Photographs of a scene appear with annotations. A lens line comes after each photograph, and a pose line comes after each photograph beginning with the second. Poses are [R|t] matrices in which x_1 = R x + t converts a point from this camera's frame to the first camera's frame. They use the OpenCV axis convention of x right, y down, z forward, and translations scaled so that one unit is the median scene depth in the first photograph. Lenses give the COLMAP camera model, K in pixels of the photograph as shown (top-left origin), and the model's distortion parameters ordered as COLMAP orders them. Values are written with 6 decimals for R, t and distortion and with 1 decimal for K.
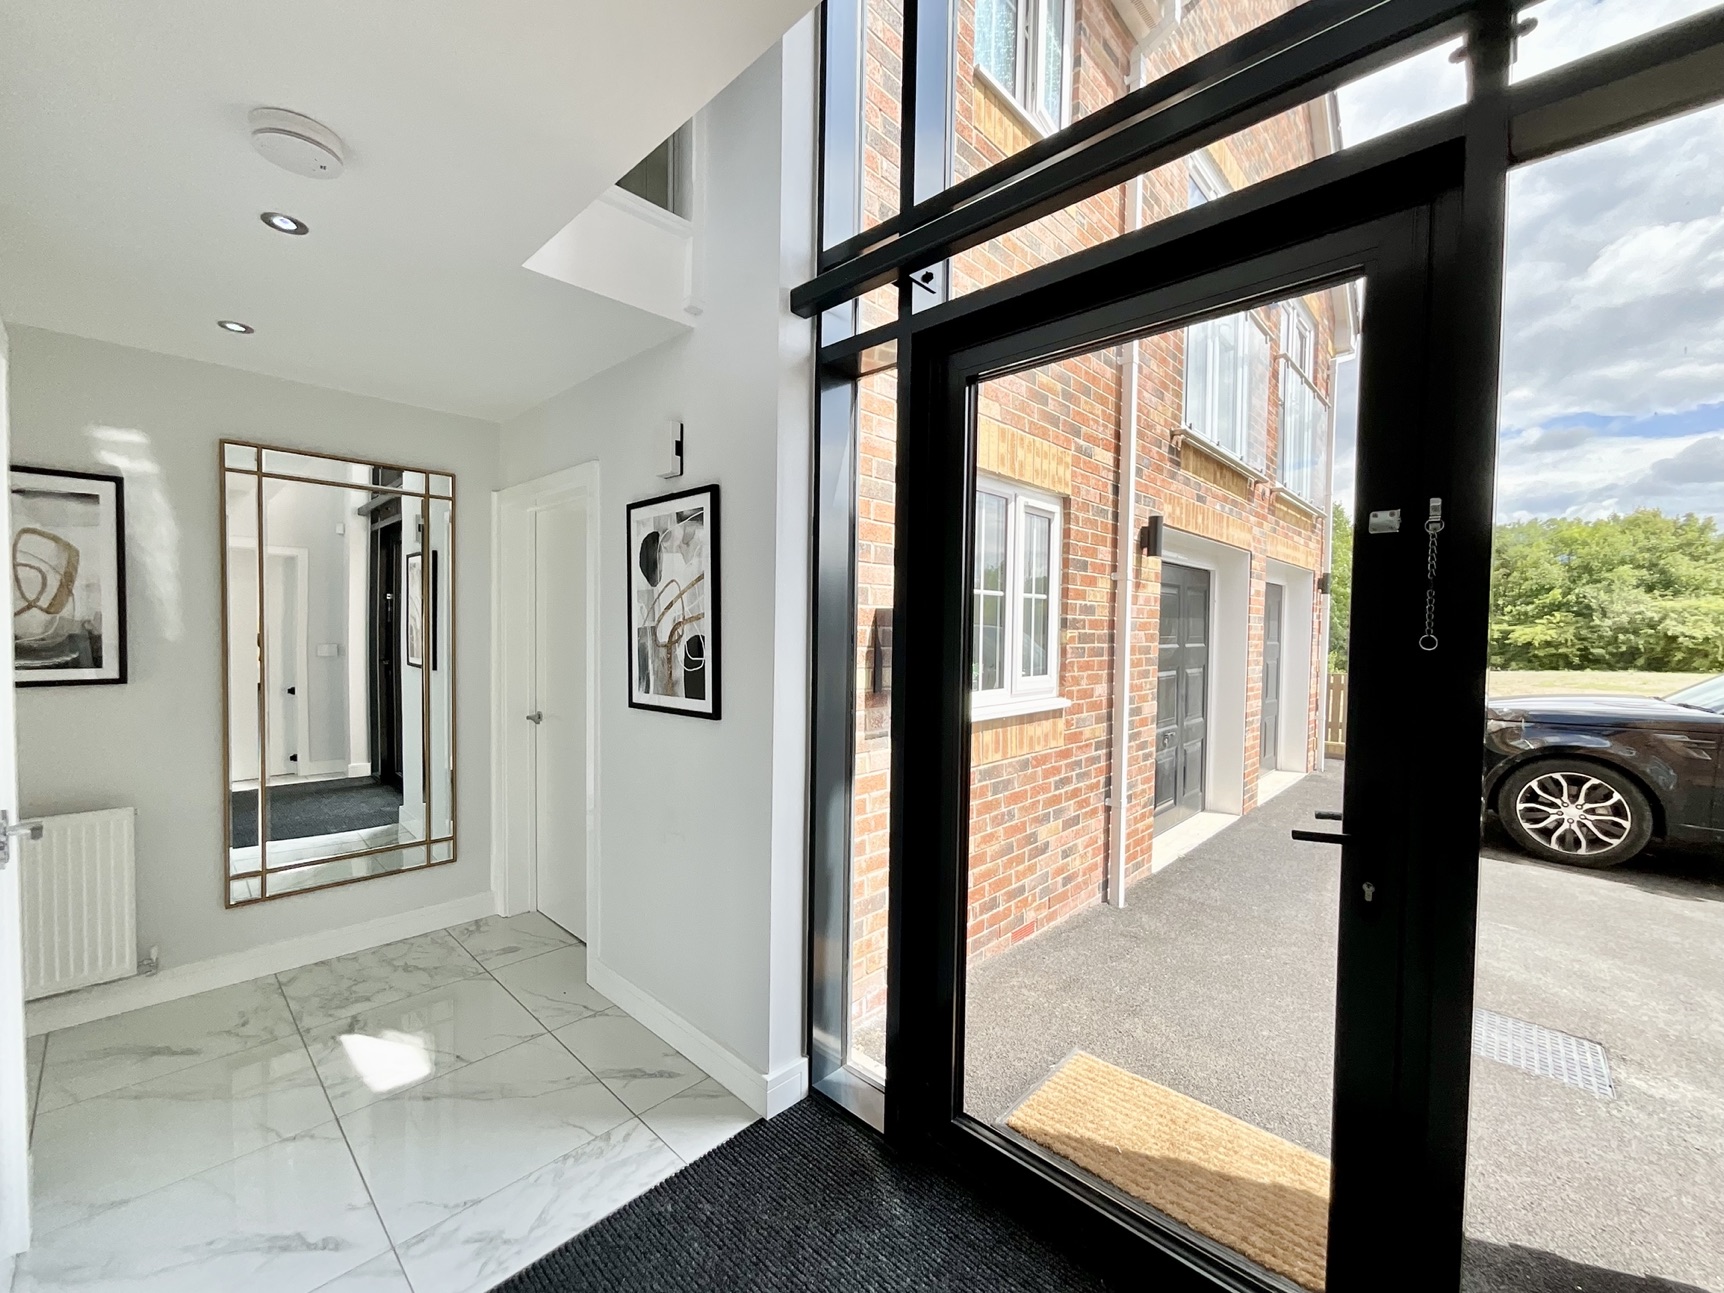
lens RADIAL K [[700.3, 0, 851.2], [0, 700.3, 641.8], [0, 0, 1]] dist [0.002719, -0.002391]
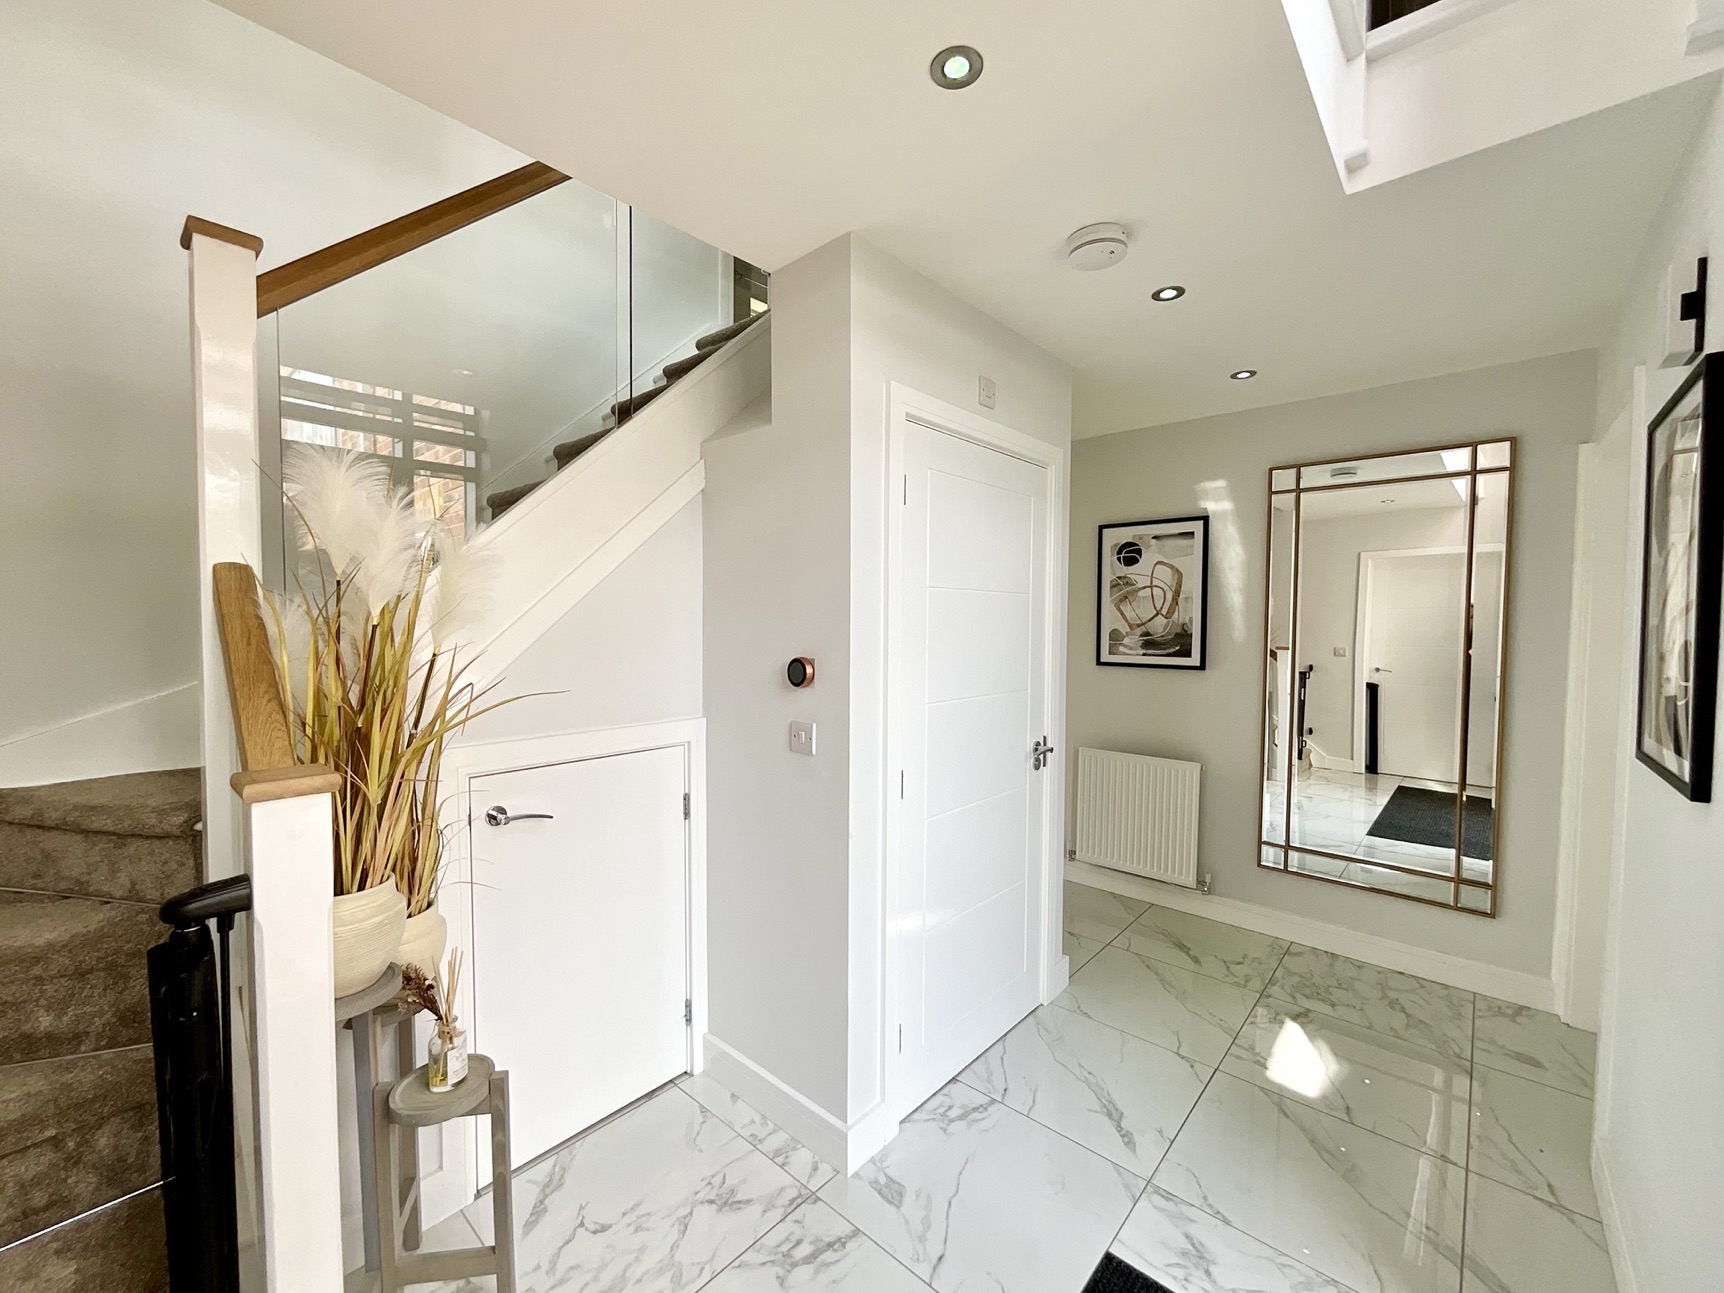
lens RADIAL K [[700.3, 0, 871.1], [0, 700.3, 642.1], [0, 0, 1]] dist [0.002719, -0.002391]
pose [[0.035059, 0.019865, -0.999188, 0.280082], [-0.025923, 0.999484, 0.018961, -0.002875], [0.999049, 0.025237, 0.035556, 0.322114]]
